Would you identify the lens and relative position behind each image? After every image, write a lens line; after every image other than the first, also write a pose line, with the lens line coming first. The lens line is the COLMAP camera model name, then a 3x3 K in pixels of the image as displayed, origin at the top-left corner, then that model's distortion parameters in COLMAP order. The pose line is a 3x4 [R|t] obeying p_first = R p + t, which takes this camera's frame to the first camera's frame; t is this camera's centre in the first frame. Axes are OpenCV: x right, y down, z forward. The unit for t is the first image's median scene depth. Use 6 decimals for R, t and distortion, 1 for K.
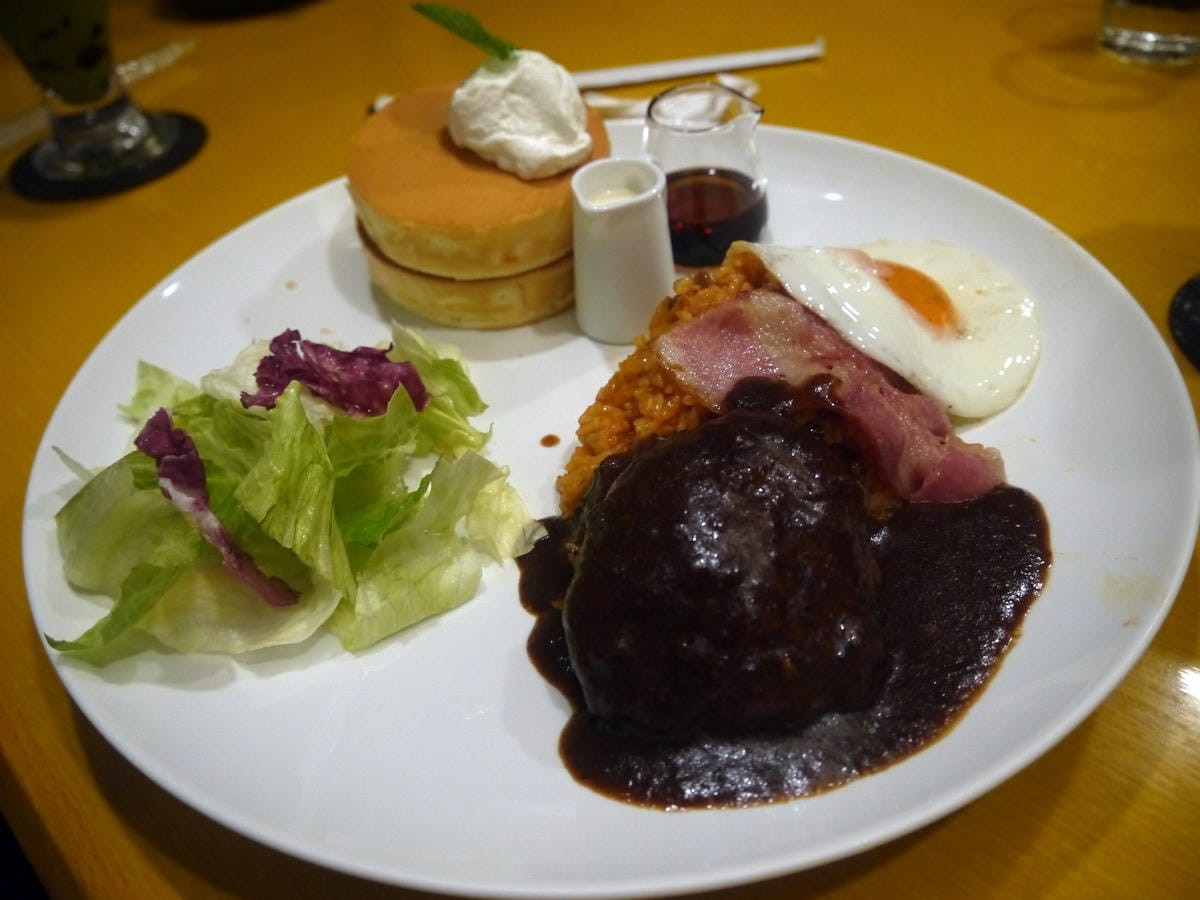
lens RADIAL K [[1011.9, 0, 600.0], [0, 1011.9, 450.0], [0, 0, 1]] dist [-0.017512, -0.003860]
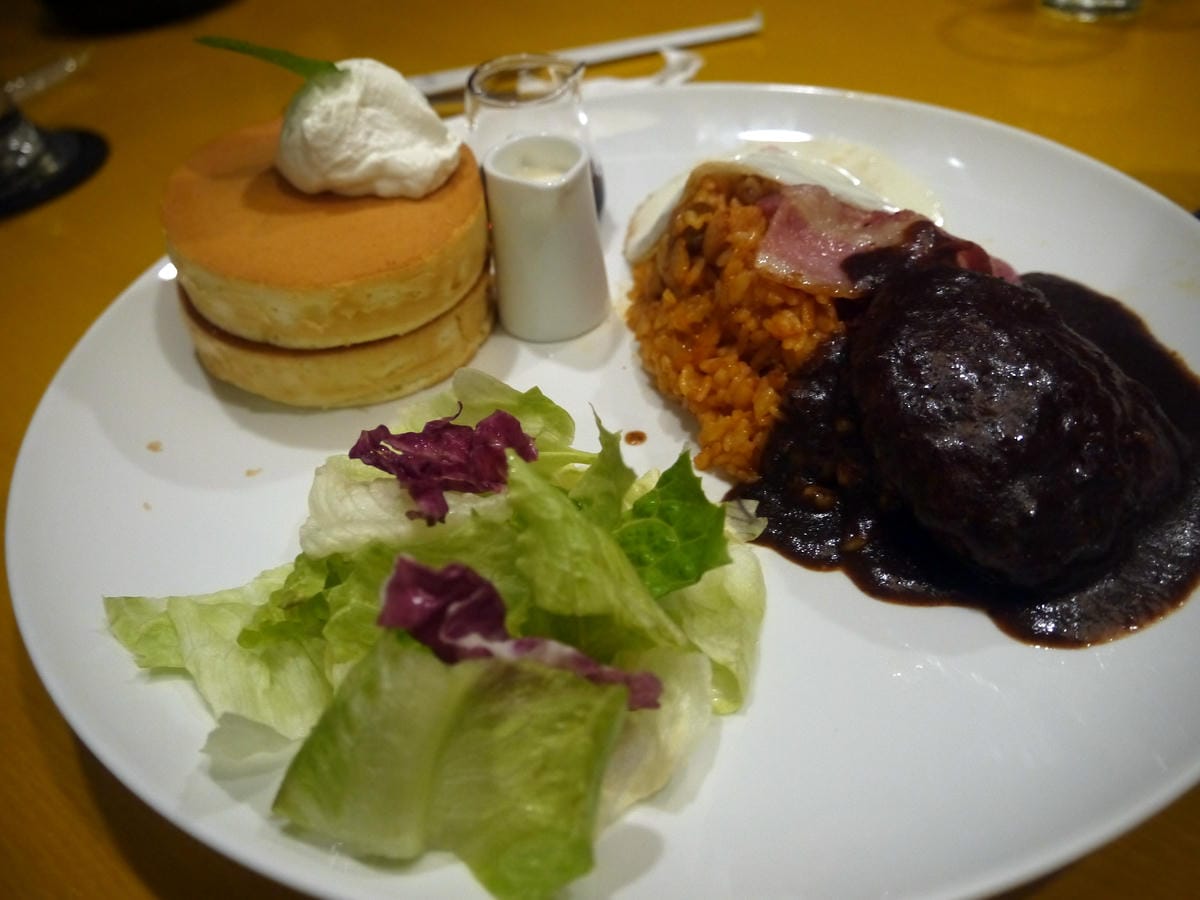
lens RADIAL K [[1011.9, 0, 600.0], [0, 1011.9, 450.0], [0, 0, 1]] dist [-0.017512, -0.003860]
pose [[0.745504, -0.426757, 0.511959, -0.490917], [0.462870, 0.884184, 0.063013, -0.064326], [-0.479557, 0.189994, 0.856696, 0.243752]]
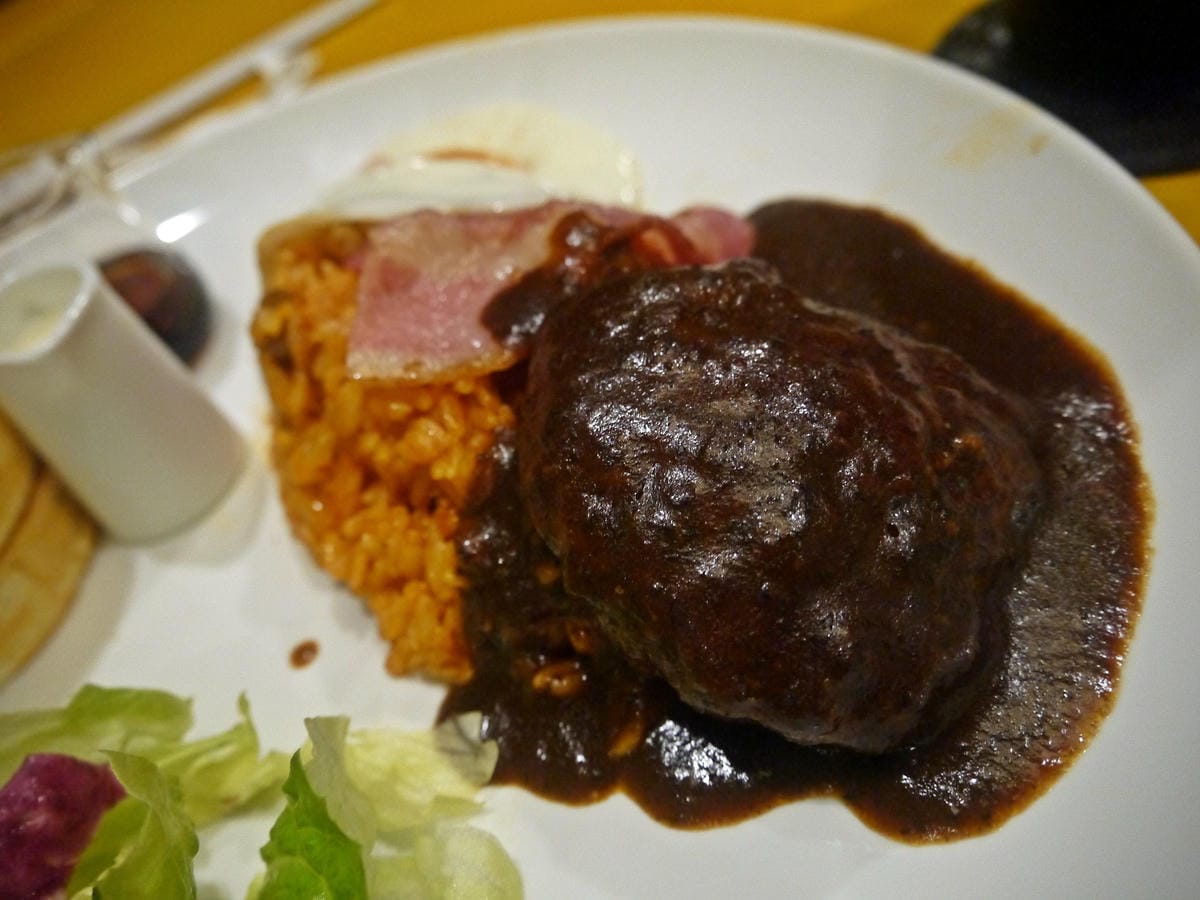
lens RADIAL K [[1011.9, 0, 600.0], [0, 1011.9, 450.0], [0, 0, 1]] dist [-0.017512, -0.003860]
pose [[0.484000, -0.682149, 0.548103, -0.195351], [0.742130, 0.651861, 0.155947, -0.047031], [-0.463667, 0.331286, 0.821744, 0.357547]]
